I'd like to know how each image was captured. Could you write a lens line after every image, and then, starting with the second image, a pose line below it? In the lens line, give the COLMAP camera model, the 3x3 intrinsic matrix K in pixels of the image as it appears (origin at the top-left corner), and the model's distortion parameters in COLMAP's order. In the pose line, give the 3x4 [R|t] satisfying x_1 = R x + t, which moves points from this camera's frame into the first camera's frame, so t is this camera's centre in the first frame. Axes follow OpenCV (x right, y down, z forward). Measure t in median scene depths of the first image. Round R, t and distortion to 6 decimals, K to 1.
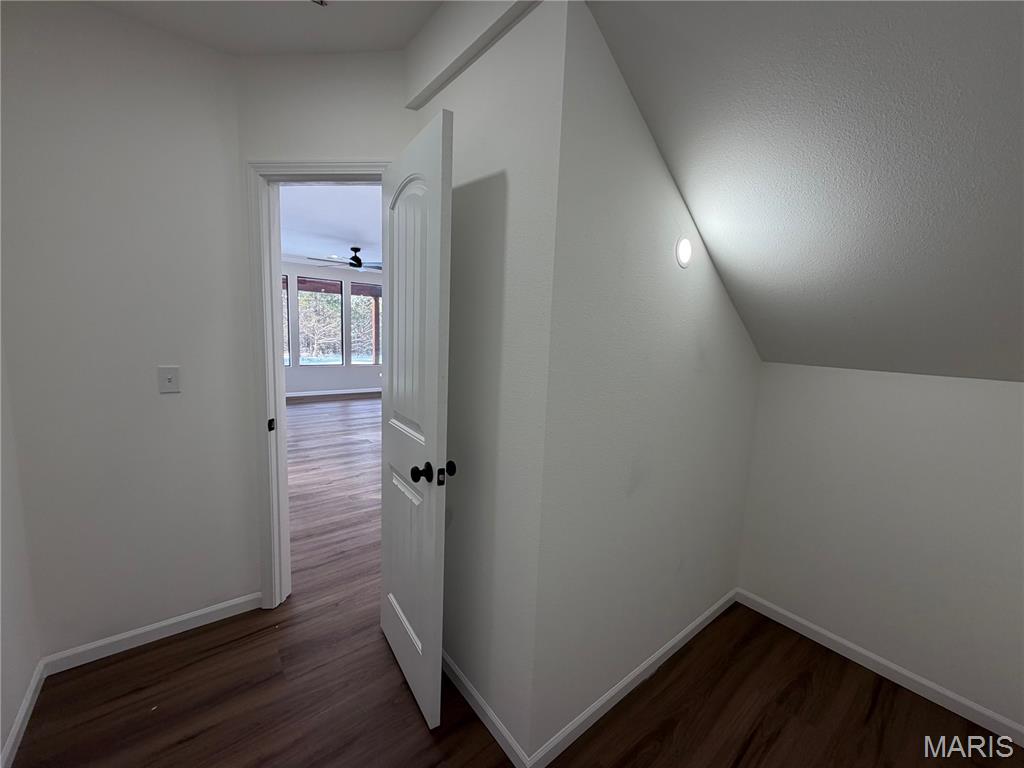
lens RADIAL K [[407.5, 0, 512.1], [0, 407.5, 380.7], [0, 0, 1]] dist [0.000389, -0.000089]
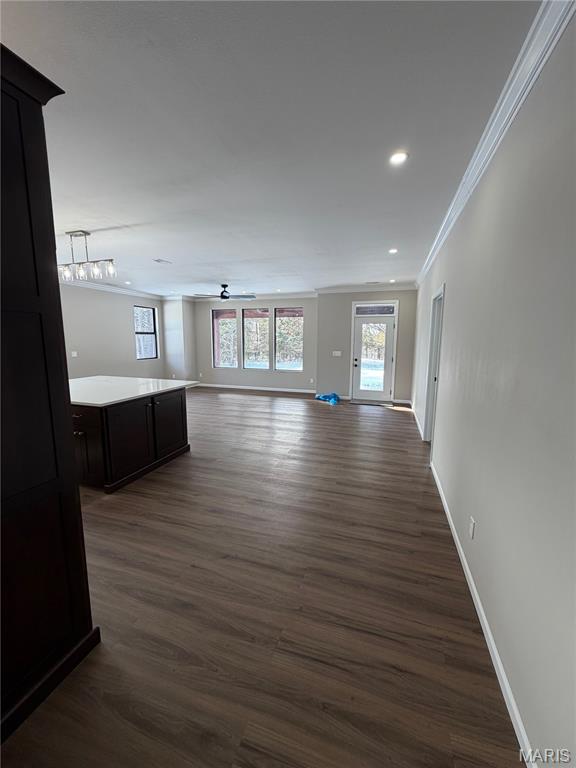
lens RADIAL K [[305.6, 0, 288.5], [0, 305.6, 385.9], [0, 0, 1]] dist [0.000389, -0.000089]
pose [[0.543842, 0.093084, -0.834009, 0.625692], [-0.080931, 0.995014, 0.058280, -0.067855], [0.835276, 0.035802, 0.548664, 0.644259]]
